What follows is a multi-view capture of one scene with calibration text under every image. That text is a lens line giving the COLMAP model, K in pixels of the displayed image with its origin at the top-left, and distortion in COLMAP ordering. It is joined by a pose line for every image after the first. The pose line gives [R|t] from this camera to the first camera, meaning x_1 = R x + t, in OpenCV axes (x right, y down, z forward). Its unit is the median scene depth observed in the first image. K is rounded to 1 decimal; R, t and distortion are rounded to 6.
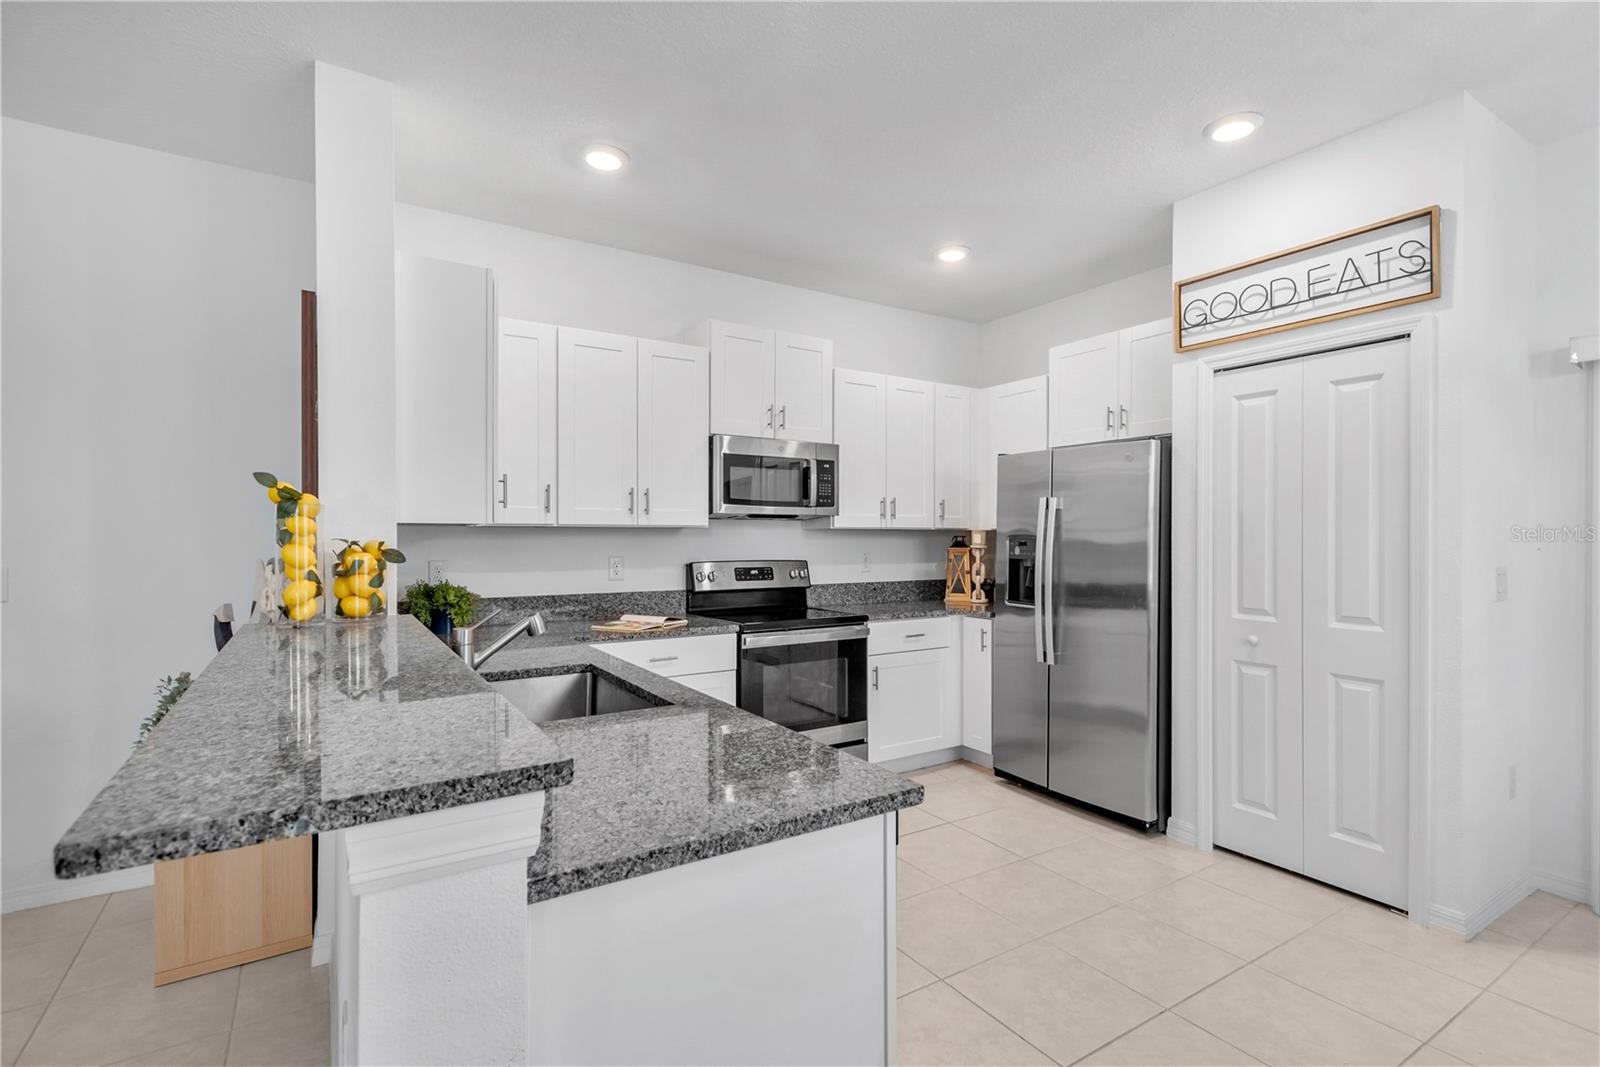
lens RADIAL K [[752.4, 0, 796.6], [0, 752.4, 536.9], [0, 0, 1]] dist [0.019855, -0.005363]
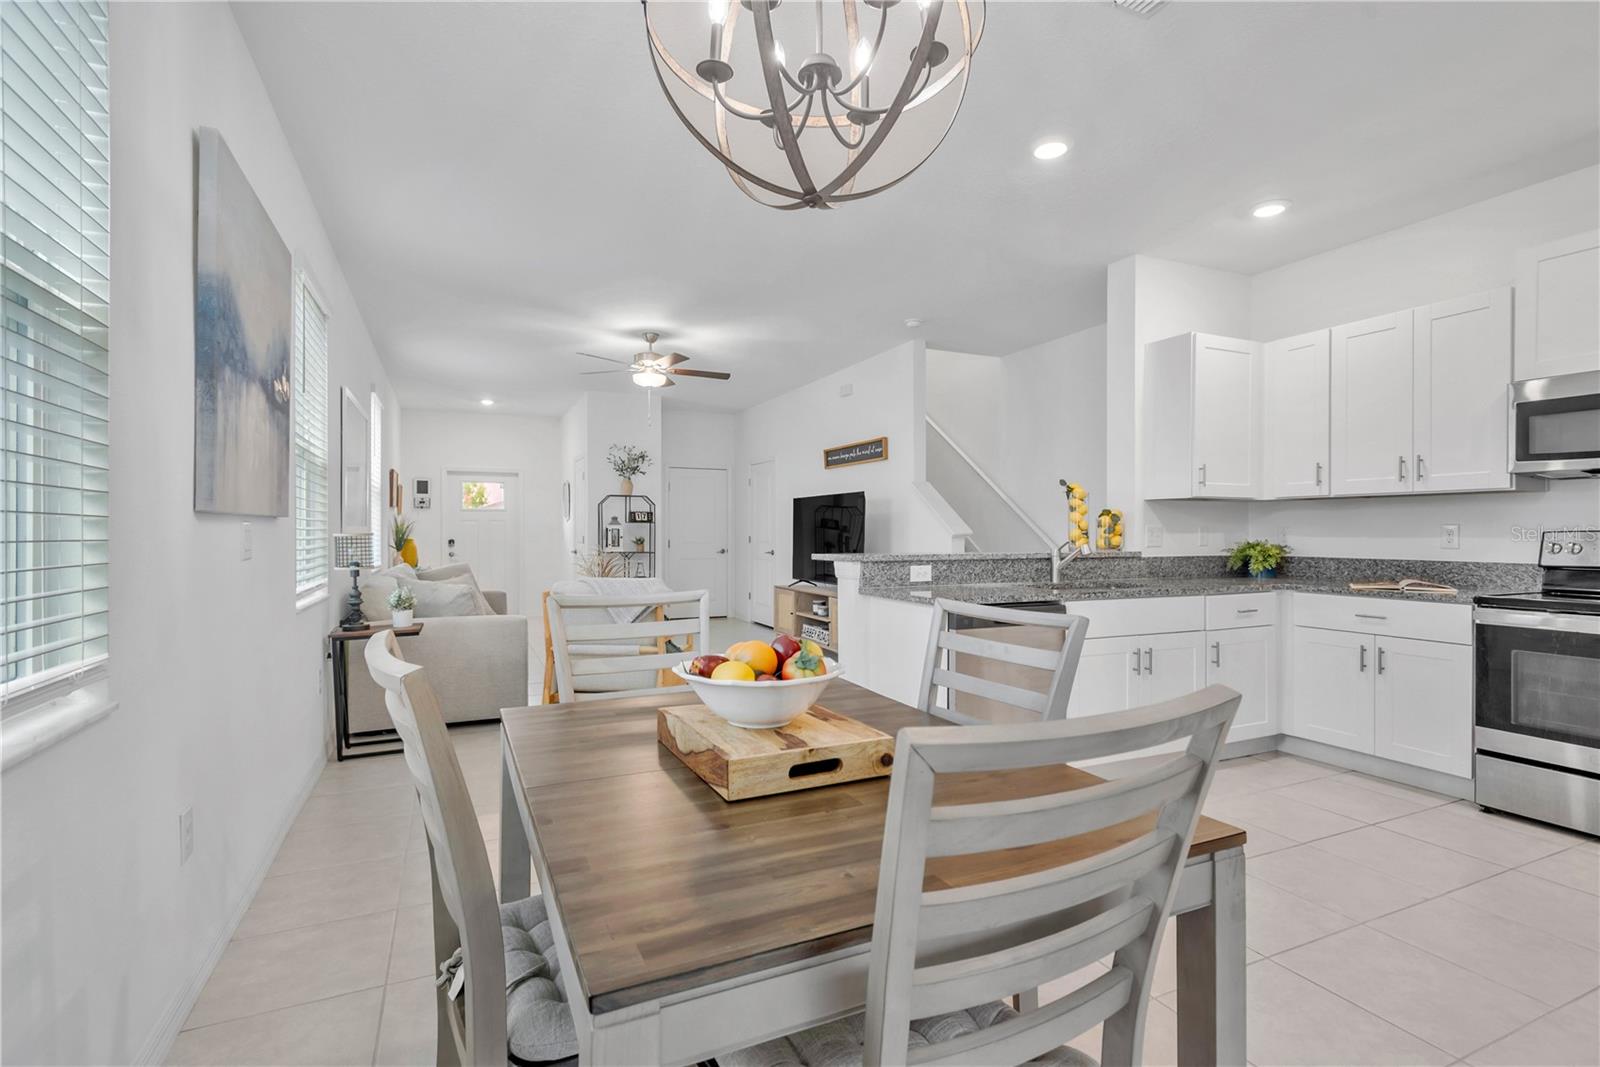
lens RADIAL K [[752.4, 0, 802.7], [0, 752.4, 532.4], [0, 0, 1]] dist [0.019855, -0.005363]
pose [[-0.126928, 0.001175, -0.991911, 0.925528], [-0.001779, 0.999997, 0.001412, 0.039621], [0.991910, 0.001944, -0.126926, 0.316271]]
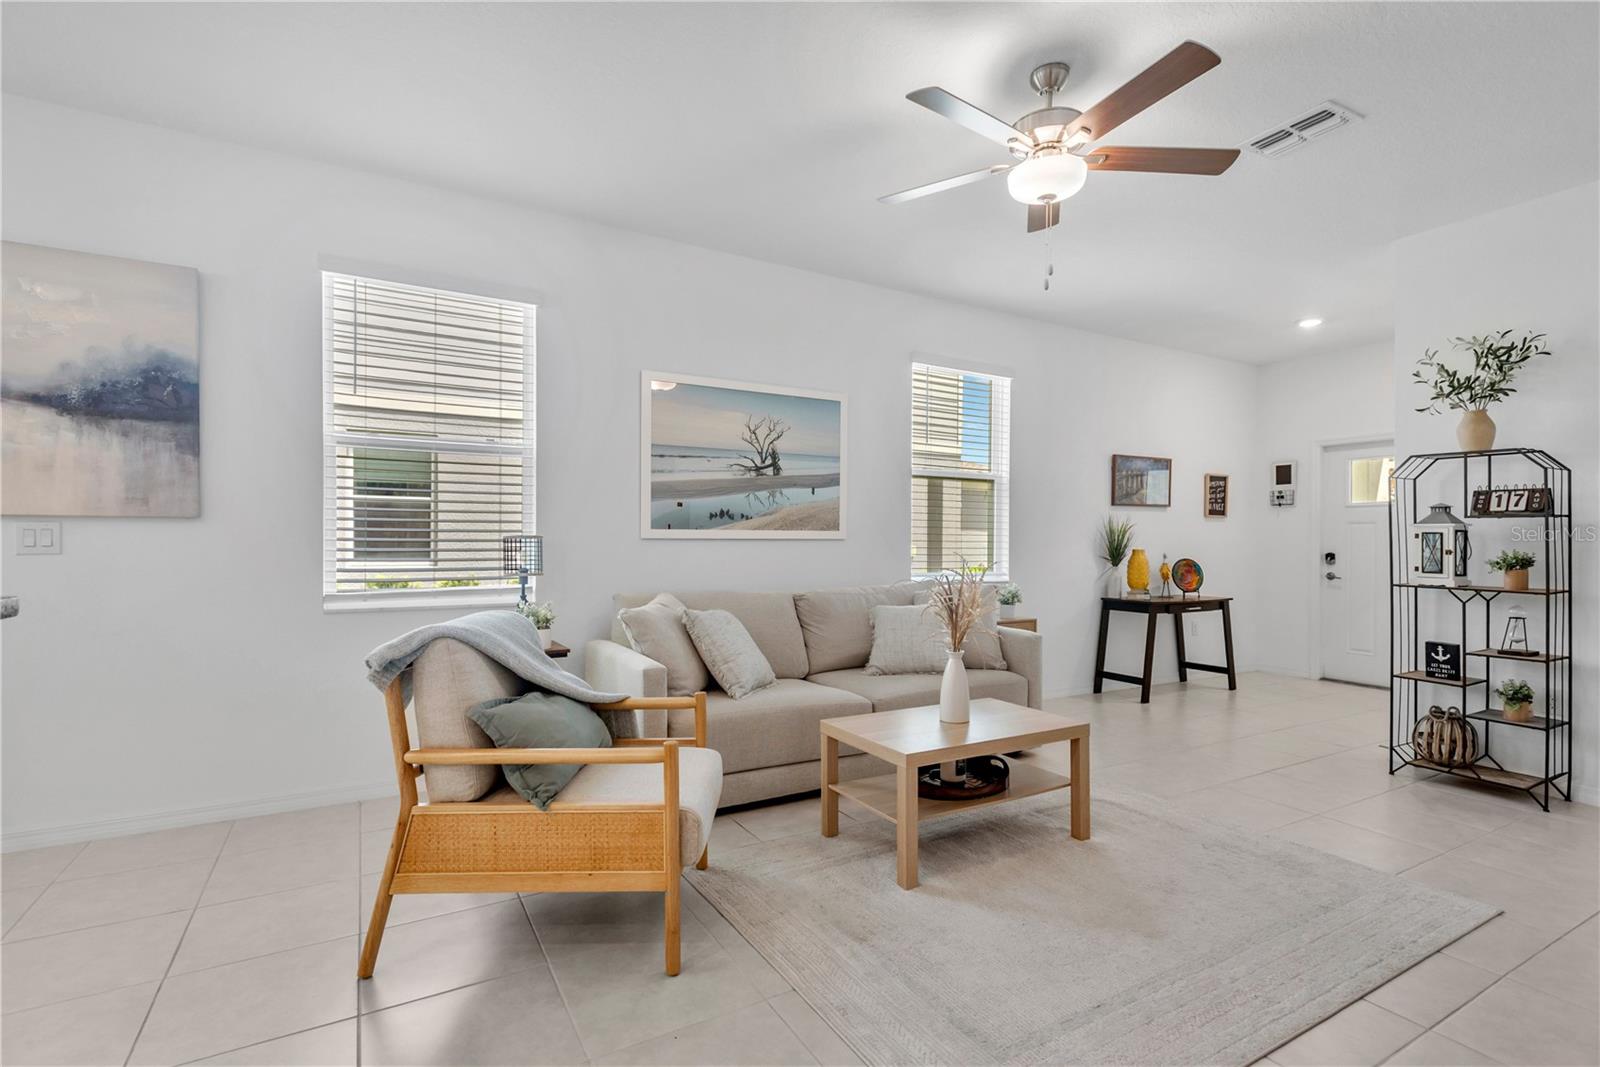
lens RADIAL K [[752.4, 0, 809.4], [0, 752.4, 536.8], [0, 0, 1]] dist [0.019855, -0.005363]
pose [[-0.999617, -0.004201, 0.027354, -0.530921], [-0.004300, 0.999984, -0.003563, 0.046281], [-0.027339, -0.003680, -0.999619, 0.494289]]
